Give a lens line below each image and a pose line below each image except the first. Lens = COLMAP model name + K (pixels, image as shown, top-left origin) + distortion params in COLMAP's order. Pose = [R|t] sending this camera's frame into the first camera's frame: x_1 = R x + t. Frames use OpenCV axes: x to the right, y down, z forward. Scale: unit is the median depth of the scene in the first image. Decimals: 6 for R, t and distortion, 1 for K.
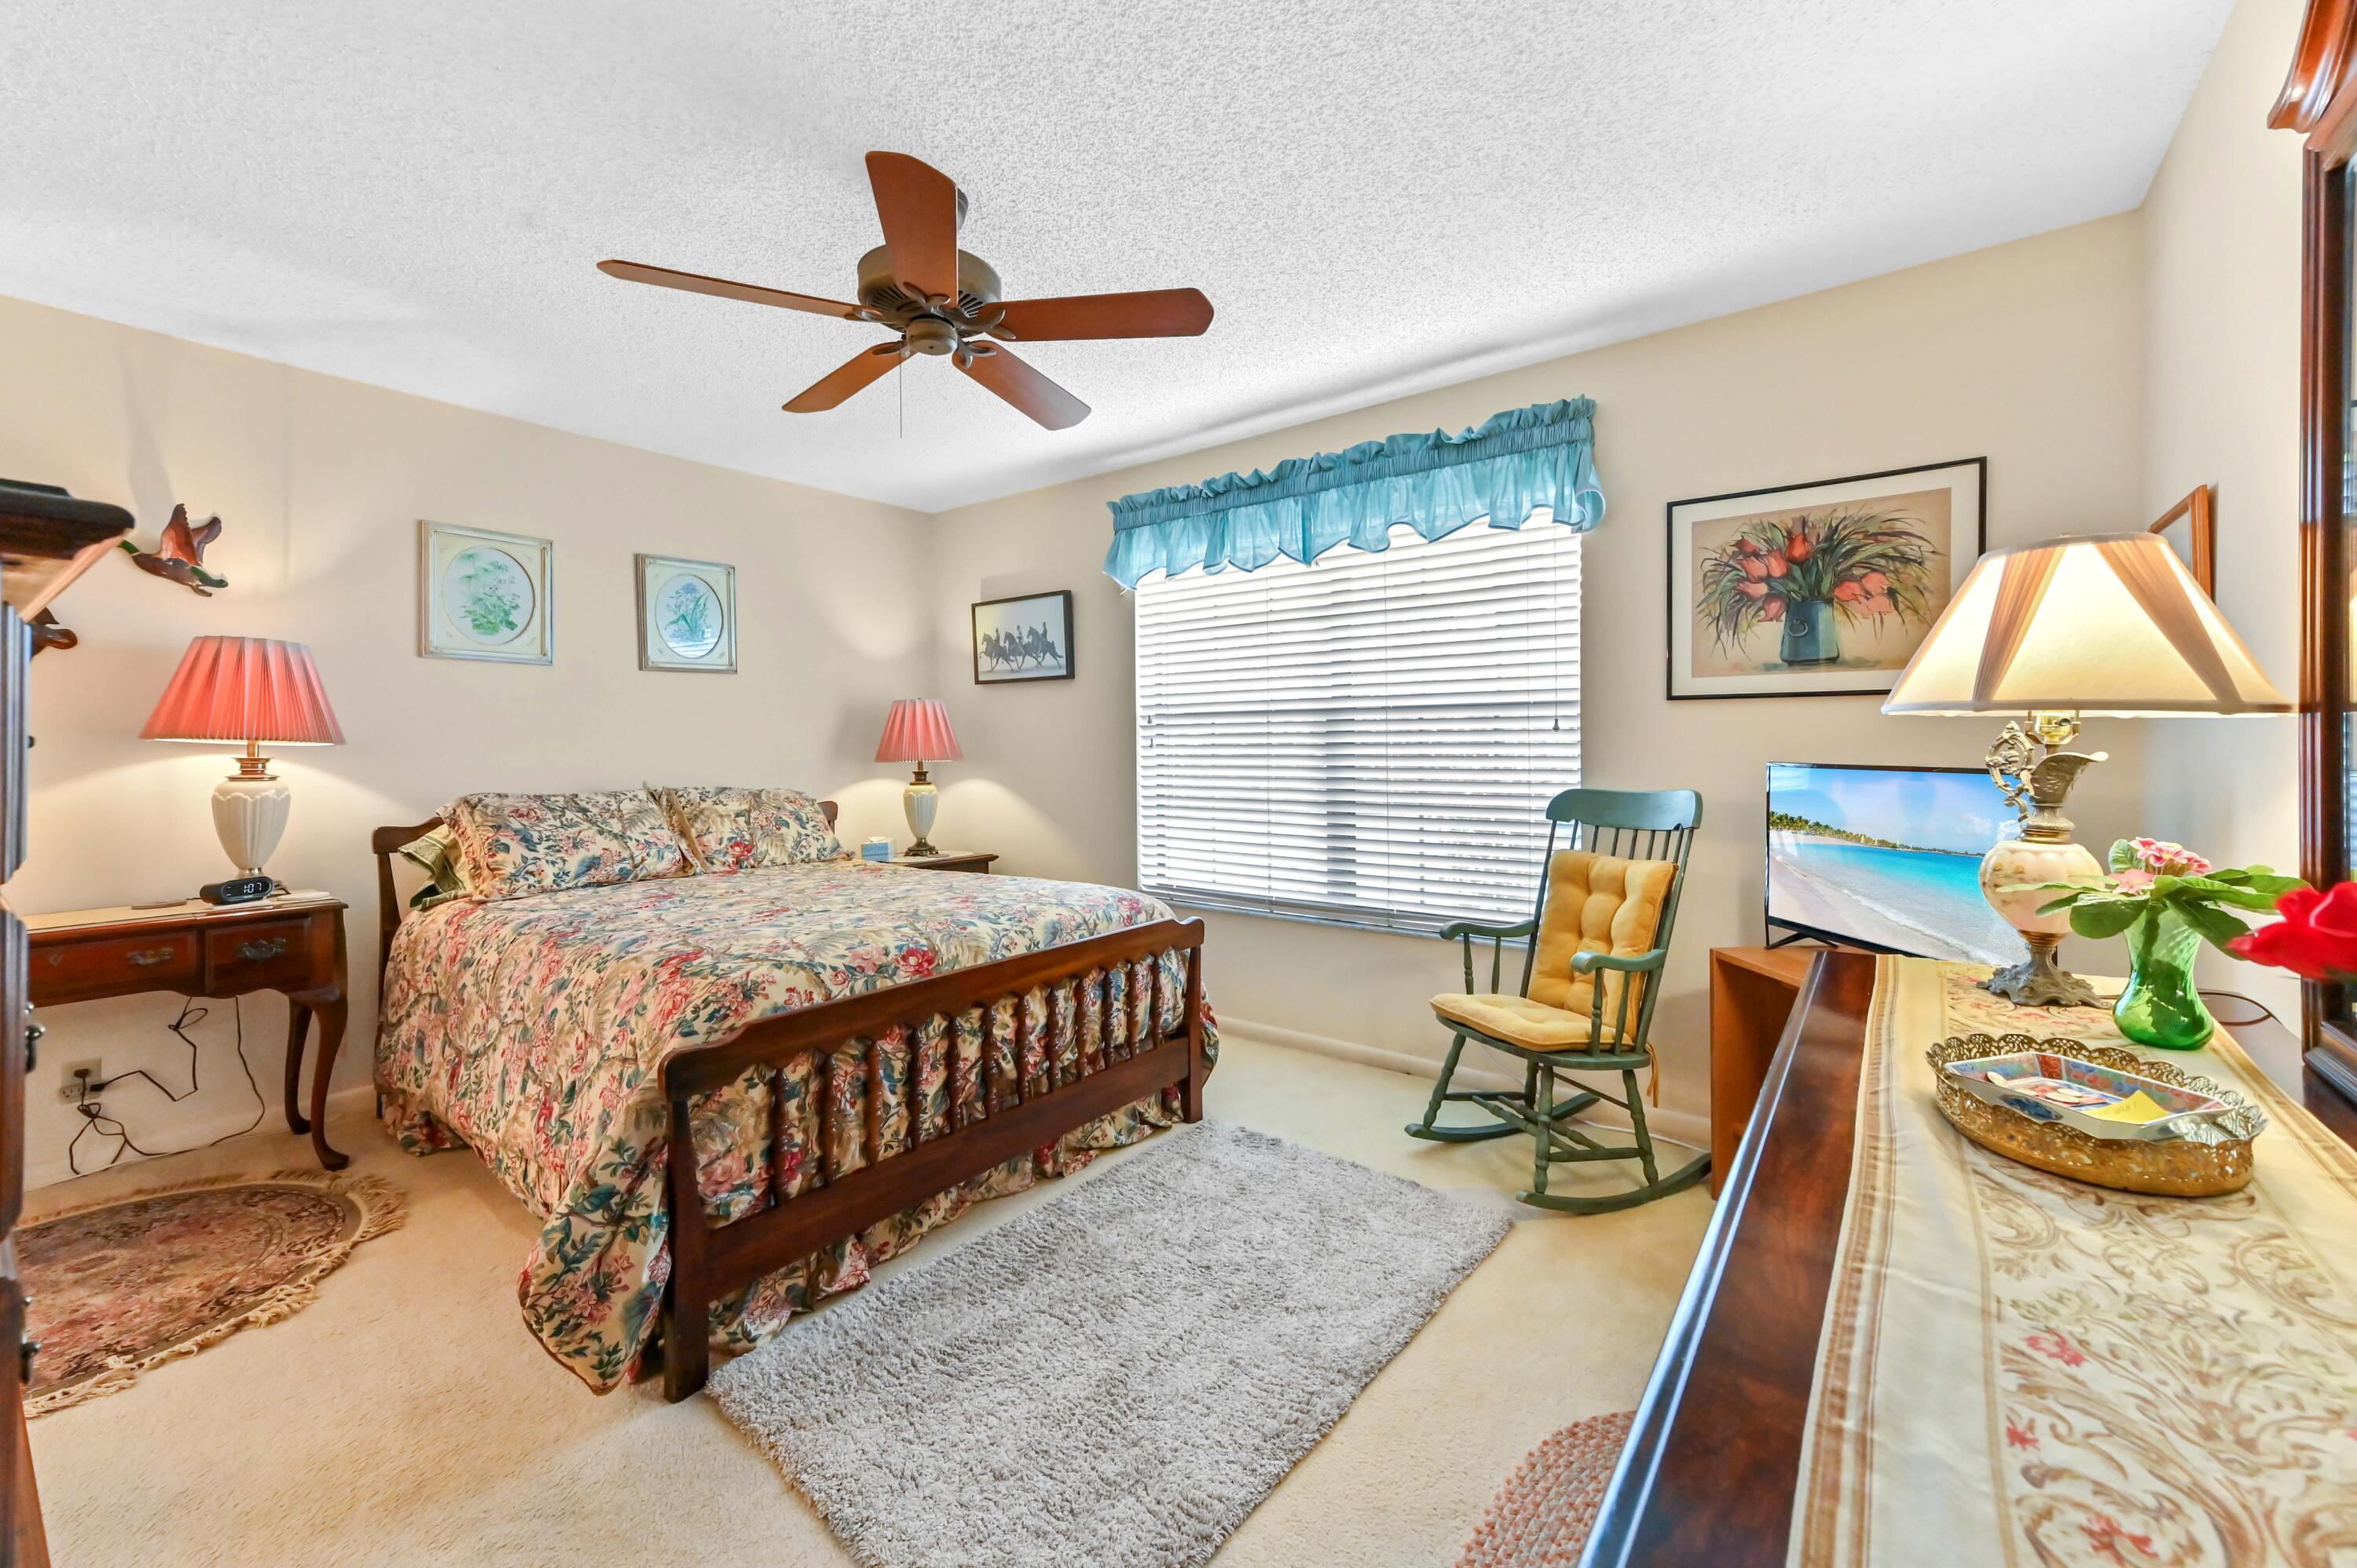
lens RADIAL K [[927.3, 0, 1181.4], [0, 927.3, 740.3], [0, 0, 1]] dist [0.013352, 0.000335]
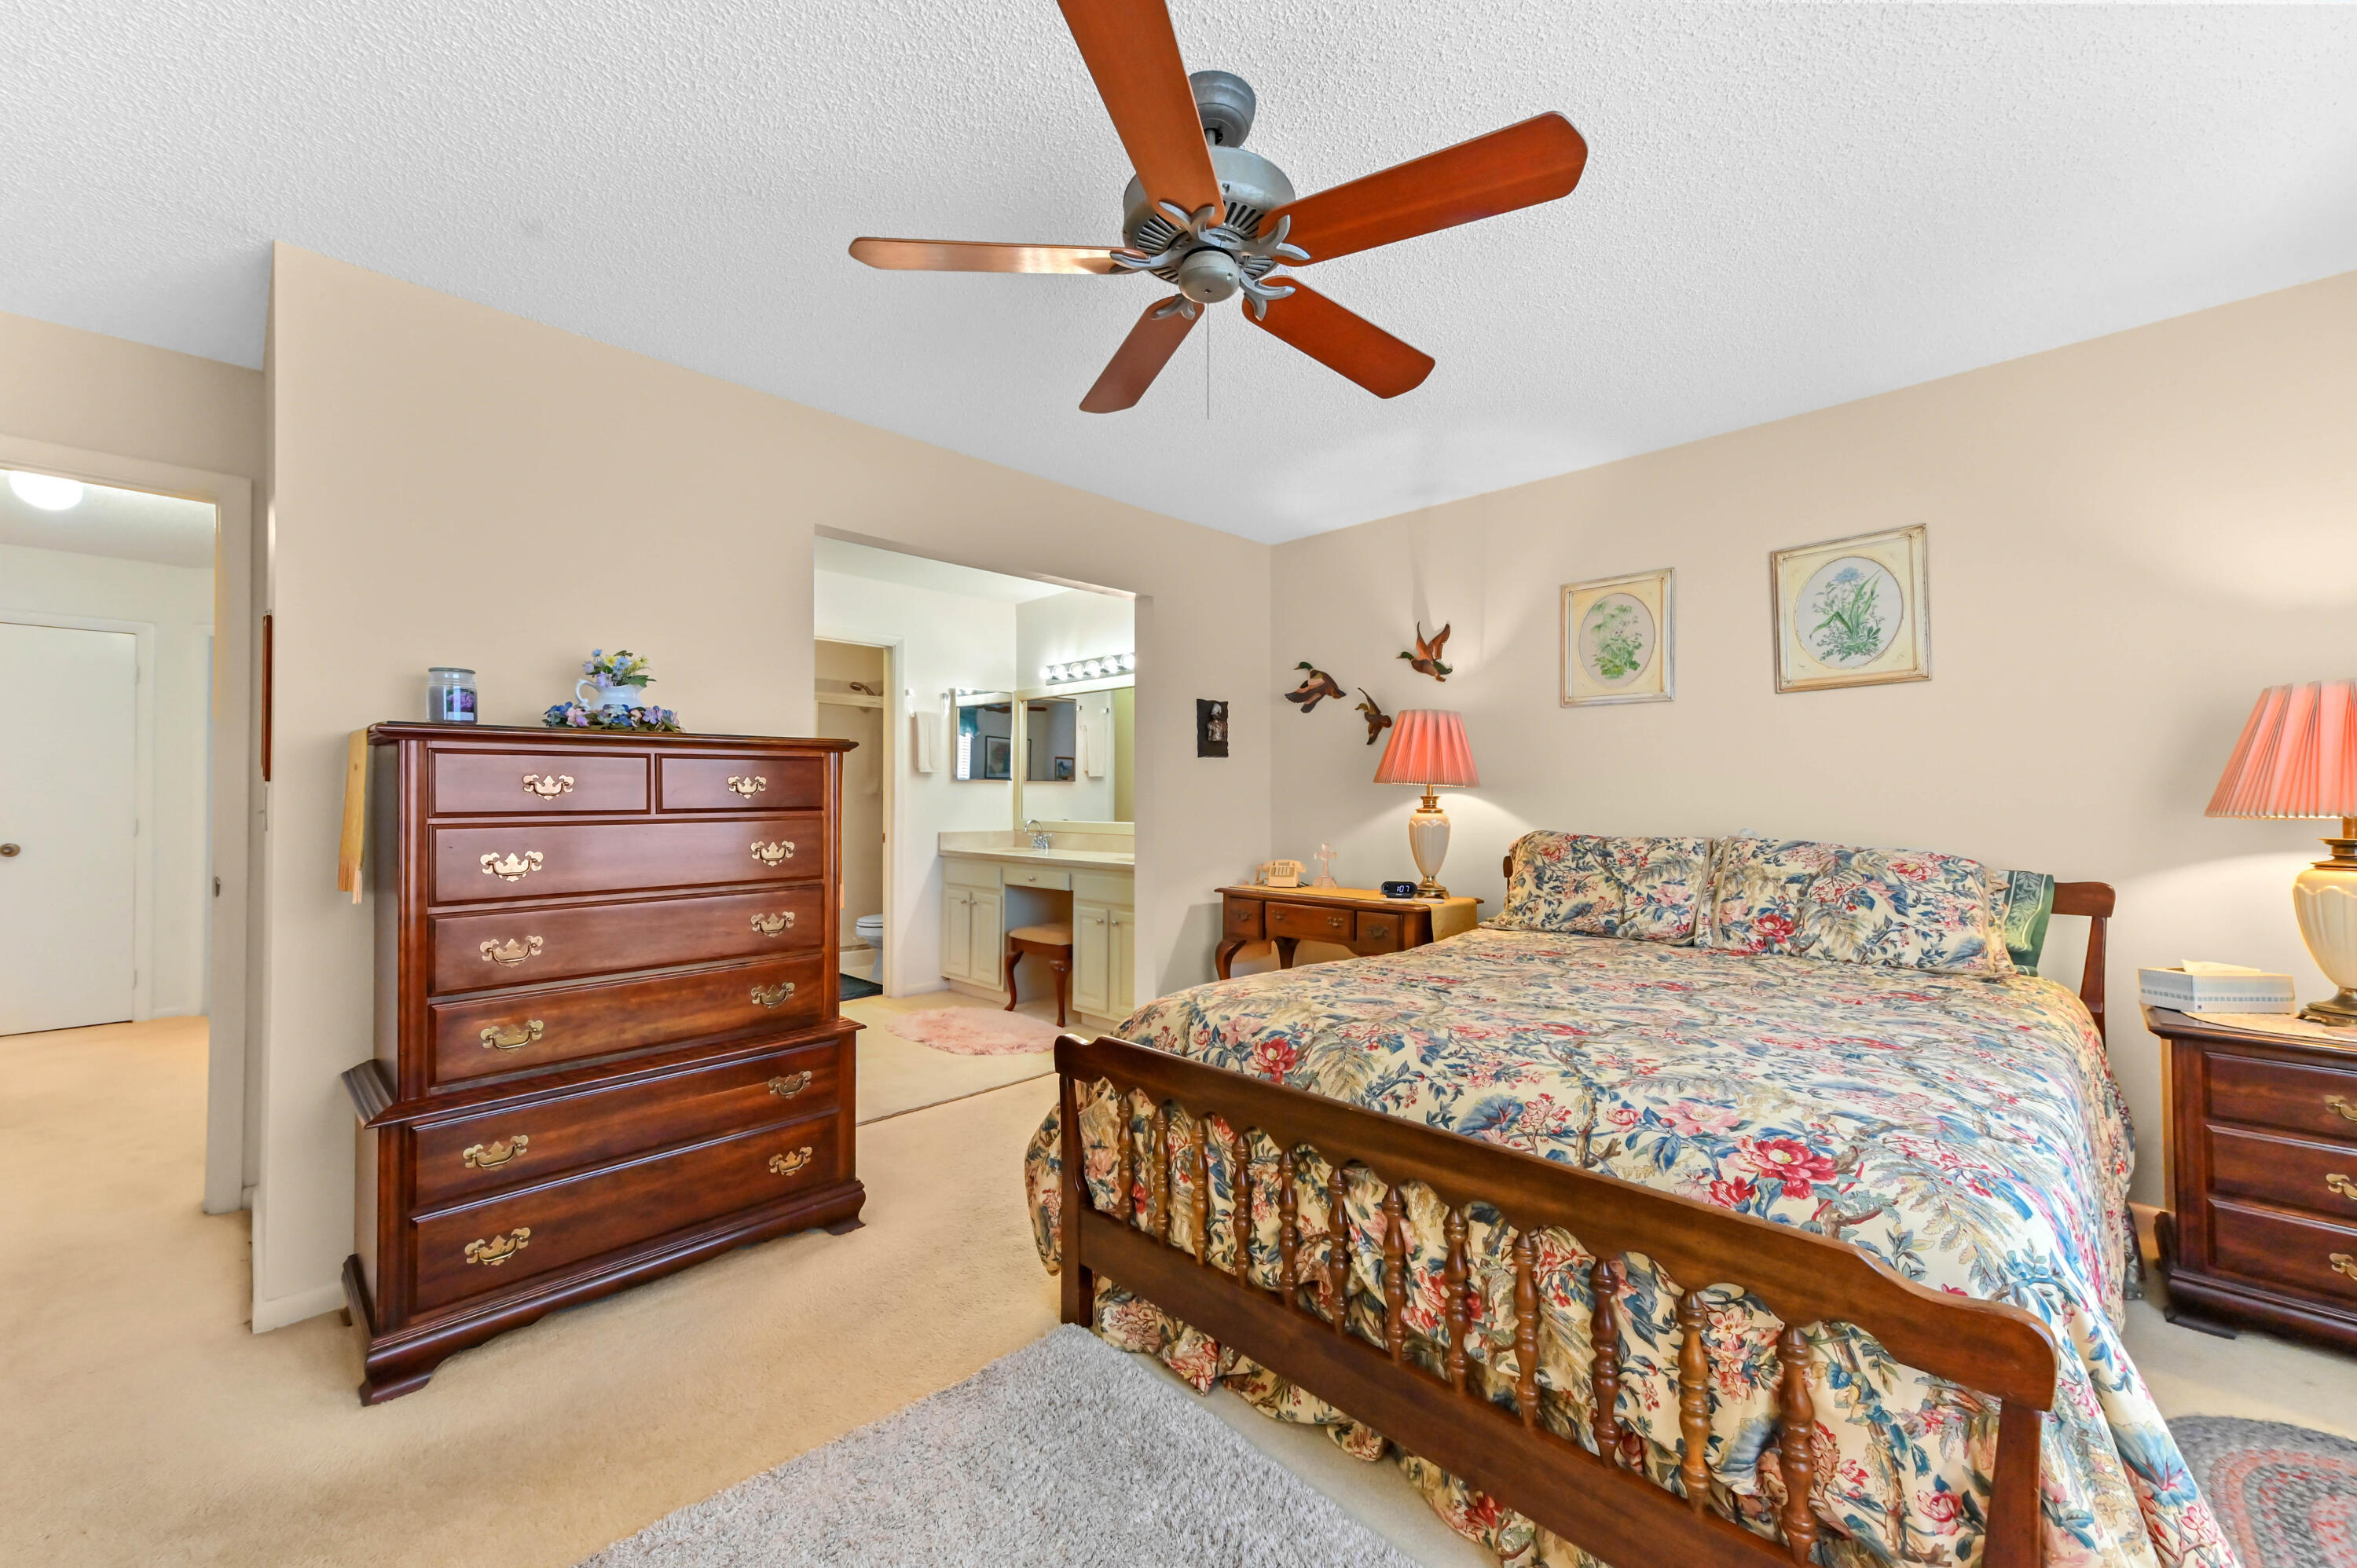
lens RADIAL K [[927.3, 0, 1198.4], [0, 927.3, 789.9], [0, 0, 1]] dist [0.013352, 0.000335]
pose [[-0.119546, -0.002196, -0.992826, 0.390358], [0.006290, 0.999976, -0.002969, 0.011093], [0.992809, -0.006600, -0.119530, 0.802242]]
